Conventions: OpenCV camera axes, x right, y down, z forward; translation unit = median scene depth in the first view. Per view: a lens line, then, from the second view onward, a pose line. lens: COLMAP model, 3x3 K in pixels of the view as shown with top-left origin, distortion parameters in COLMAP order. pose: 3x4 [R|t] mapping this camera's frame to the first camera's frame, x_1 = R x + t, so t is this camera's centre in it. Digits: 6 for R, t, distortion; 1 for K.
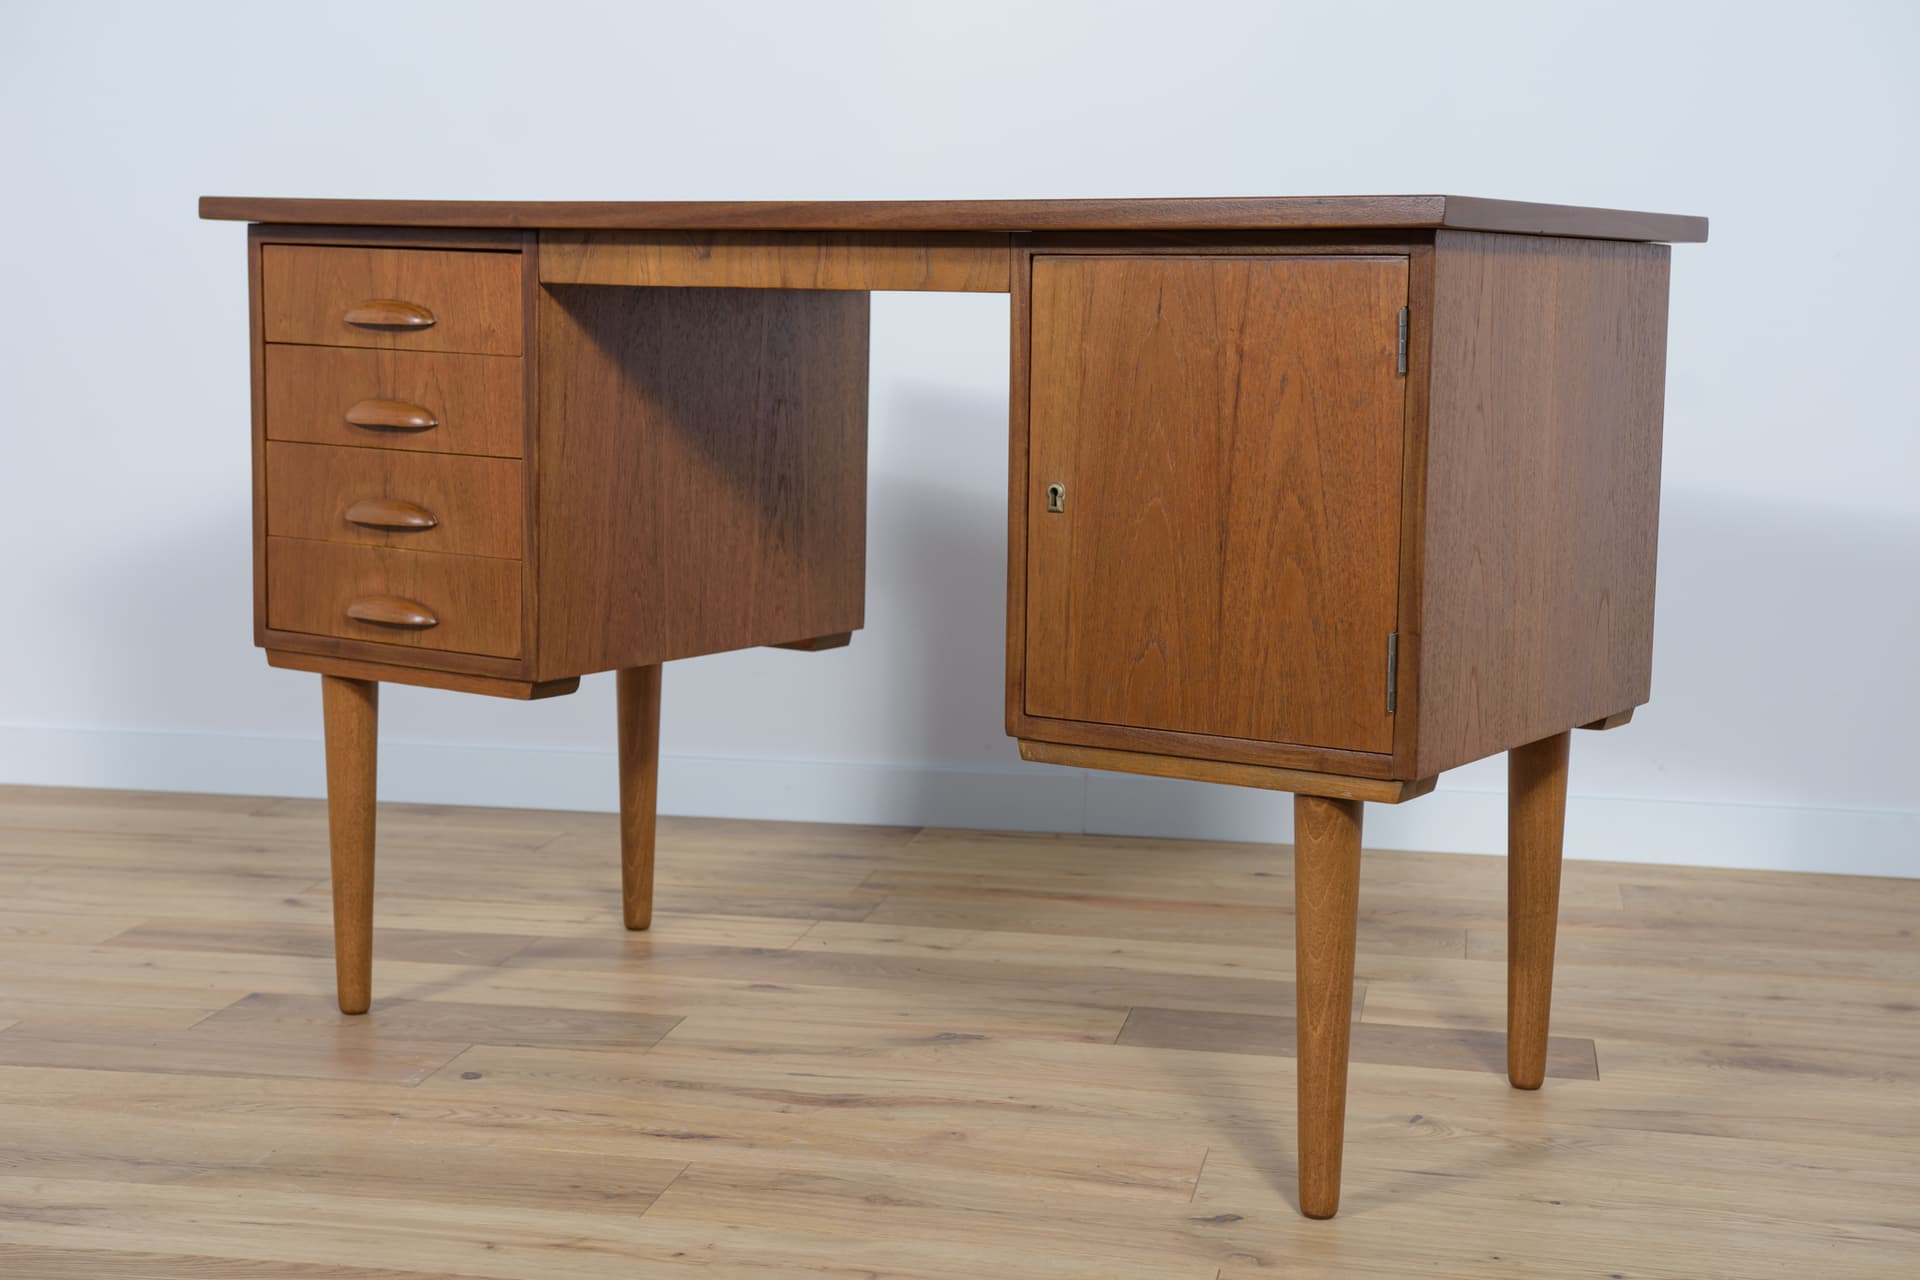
lens RADIAL K [[2756.7, 0, 988.0], [0, 2756.7, 639.0], [0, 0, 1]] dist [0.070273, 0.221463]
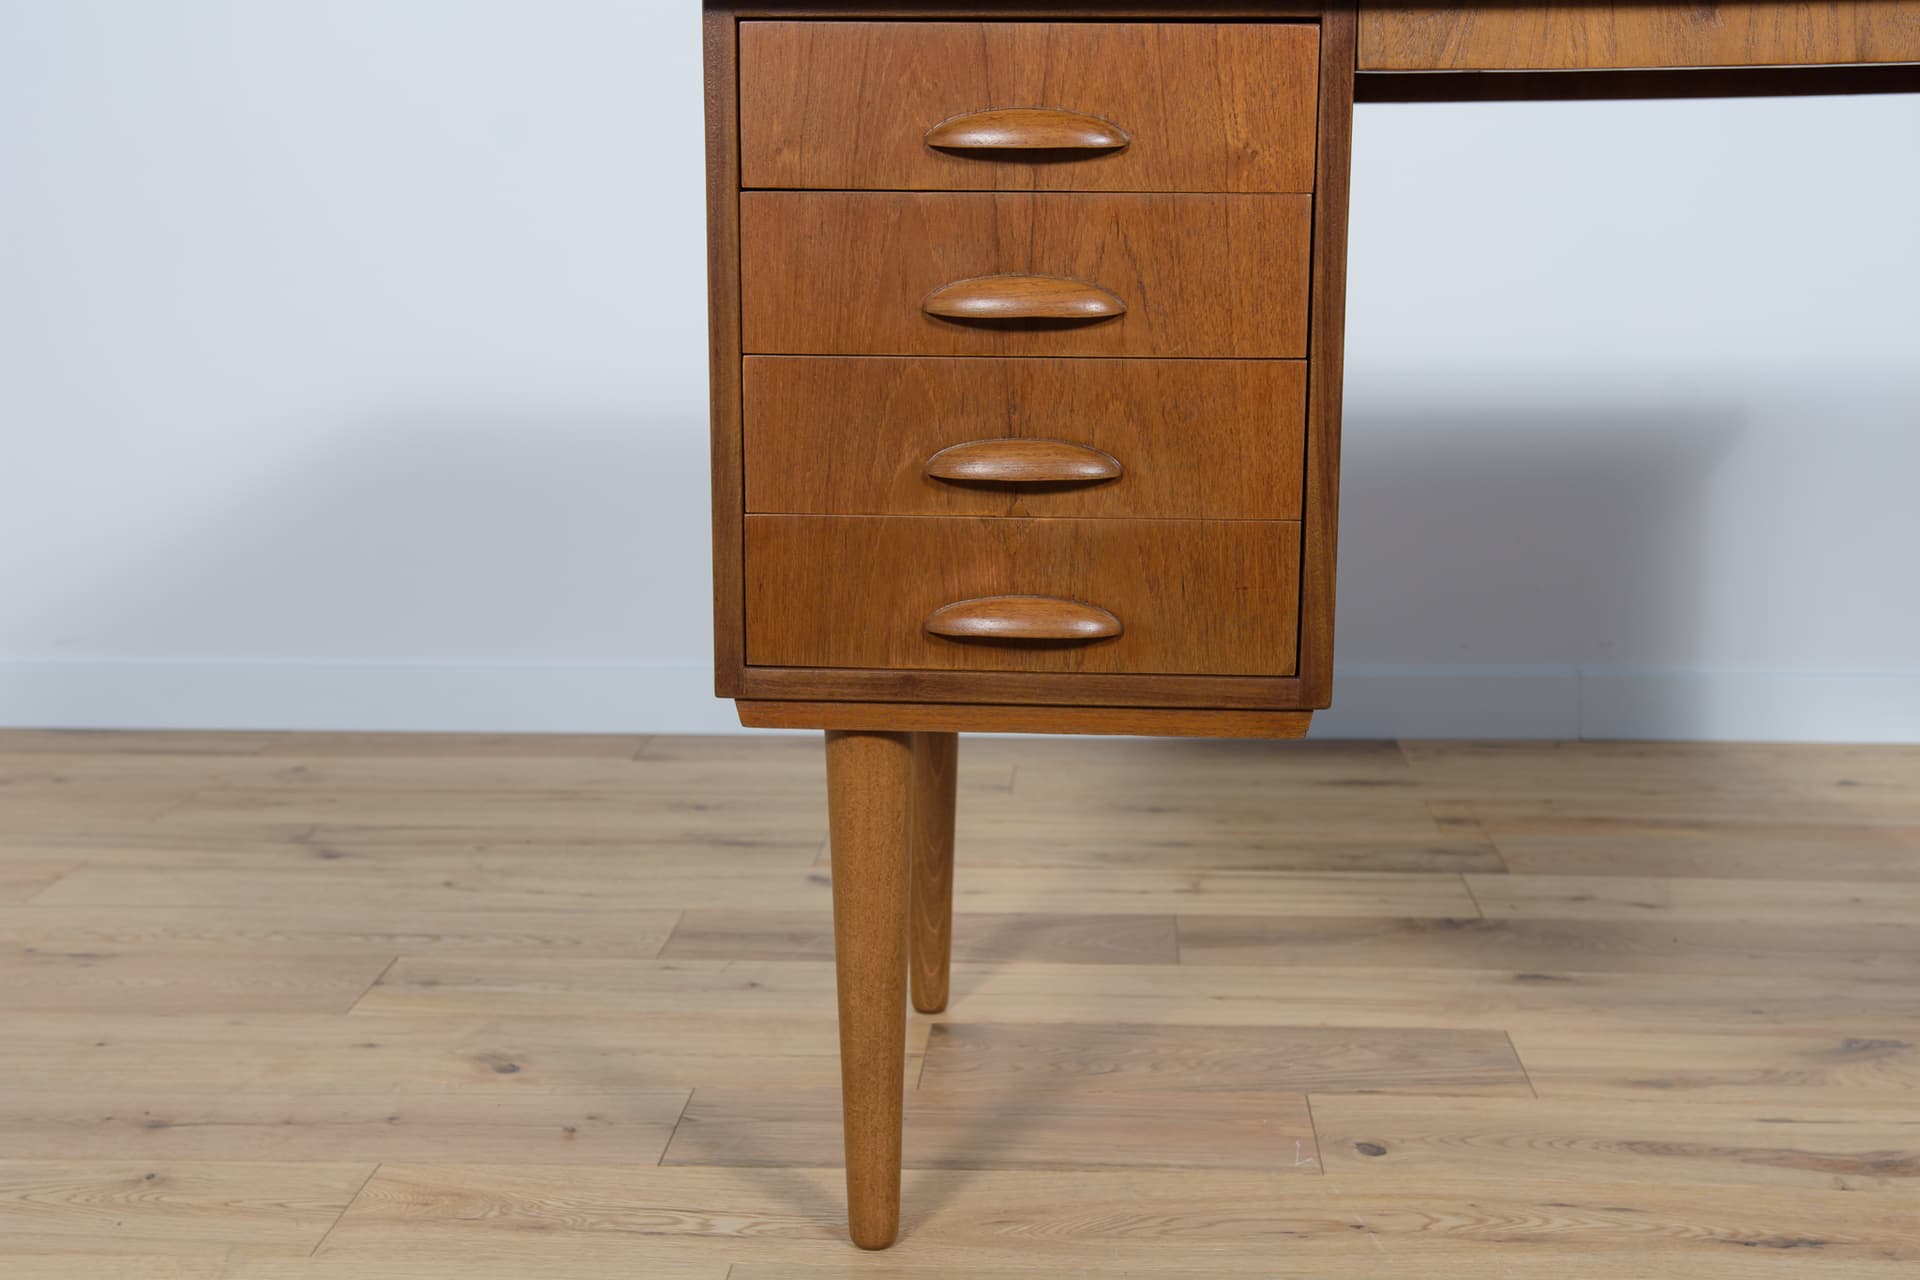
lens RADIAL K [[2397.8, 0, 980.1], [0, 2397.8, 610.5], [0, 0, 1]] dist [0.008897, 0.239185]
pose [[0.992678, -0.041015, 0.113618, -0.369668], [0.035307, 0.998033, 0.051807, -0.028106], [-0.115520, -0.047416, 0.992173, 0.374243]]
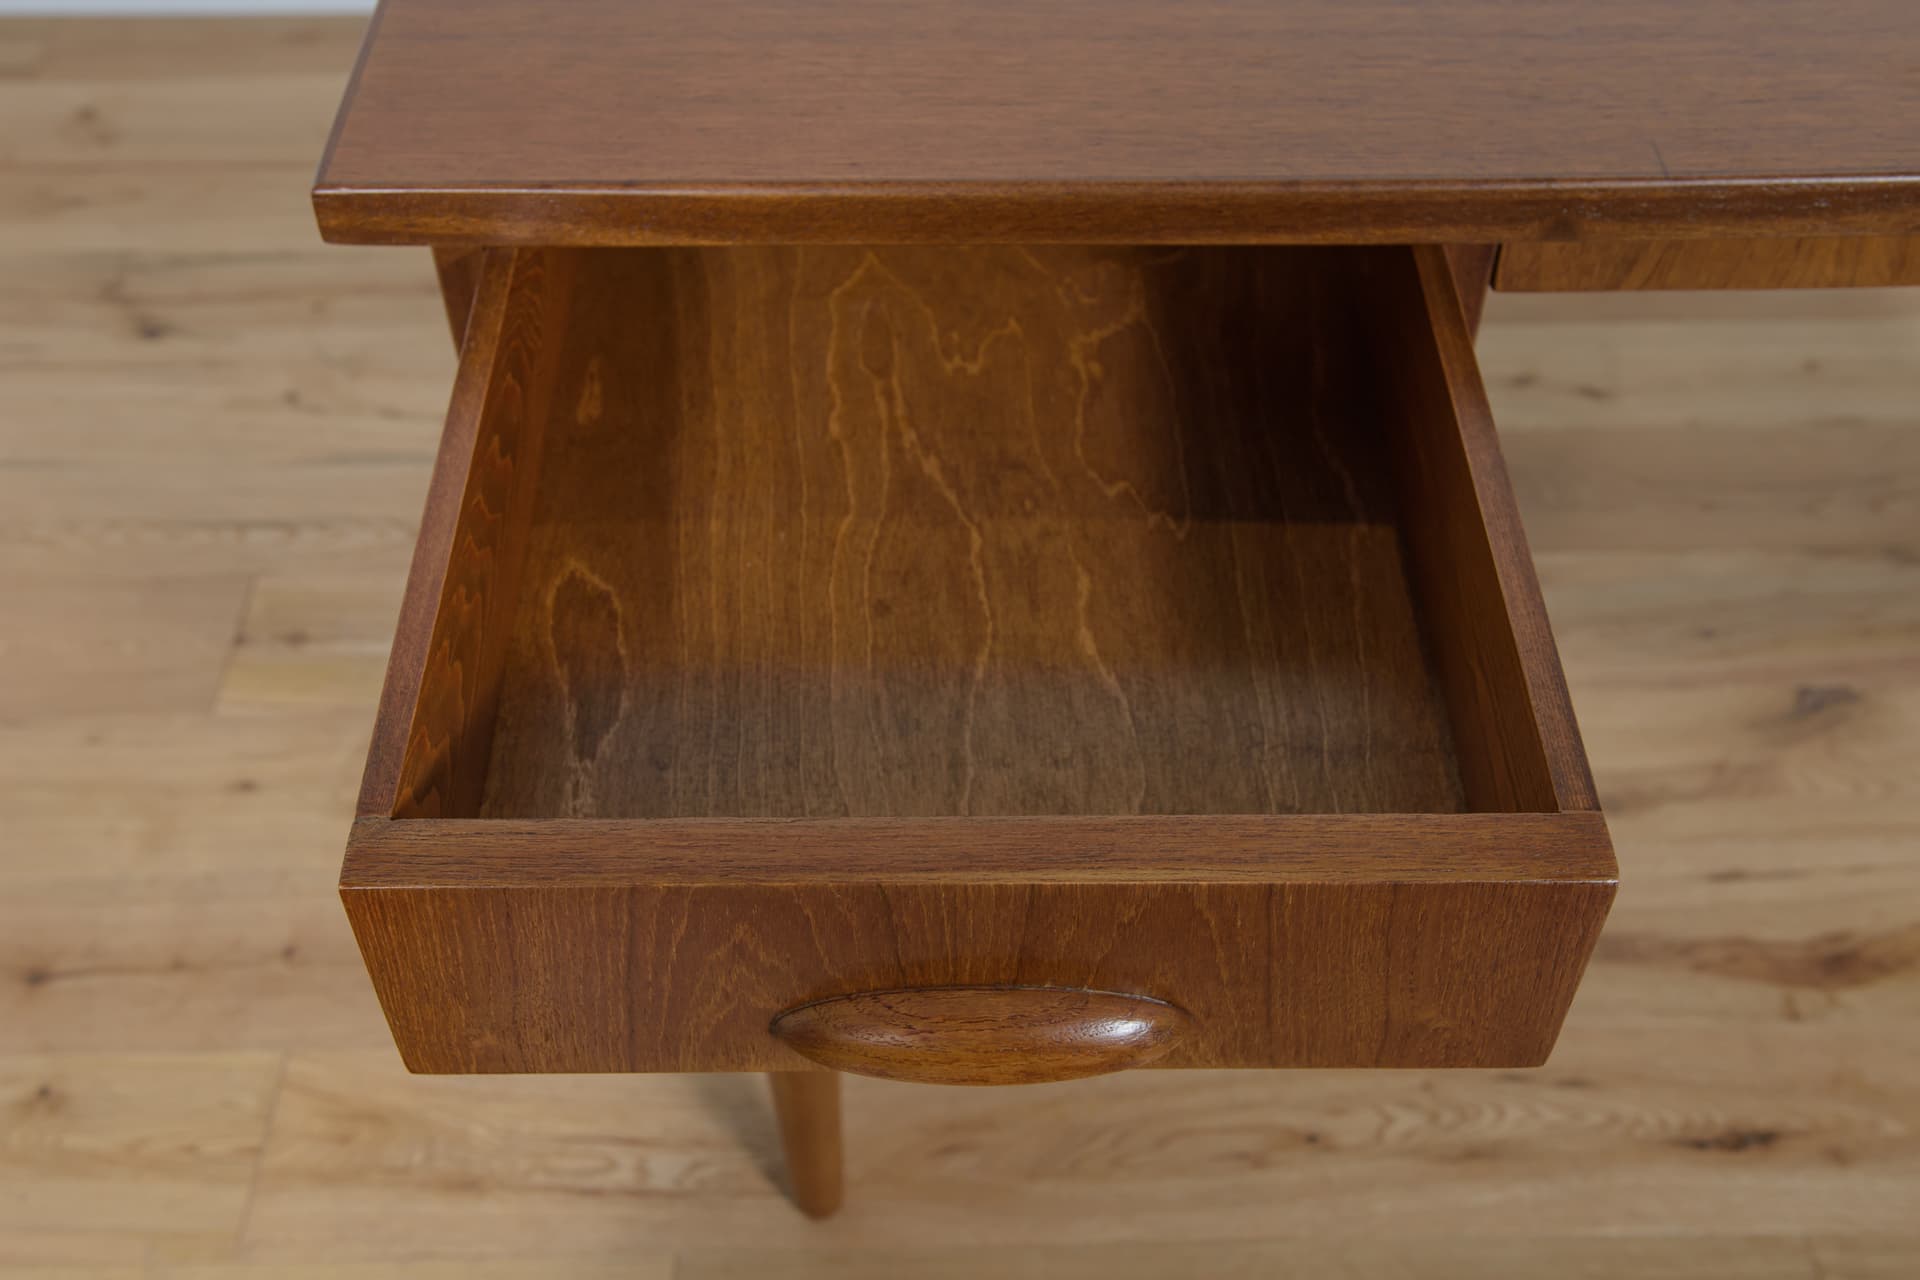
lens RADIAL K [[2091.1, 0, 985.9], [0, 2091.1, 638.1], [0, 0, 1]] dist [-0.003320, 0.102293]
pose [[0.981073, -0.156970, 0.113384, -0.329811], [0.050578, 0.772951, 0.632446, -0.271685], [-0.186915, -0.614741, 0.766261, 0.659706]]
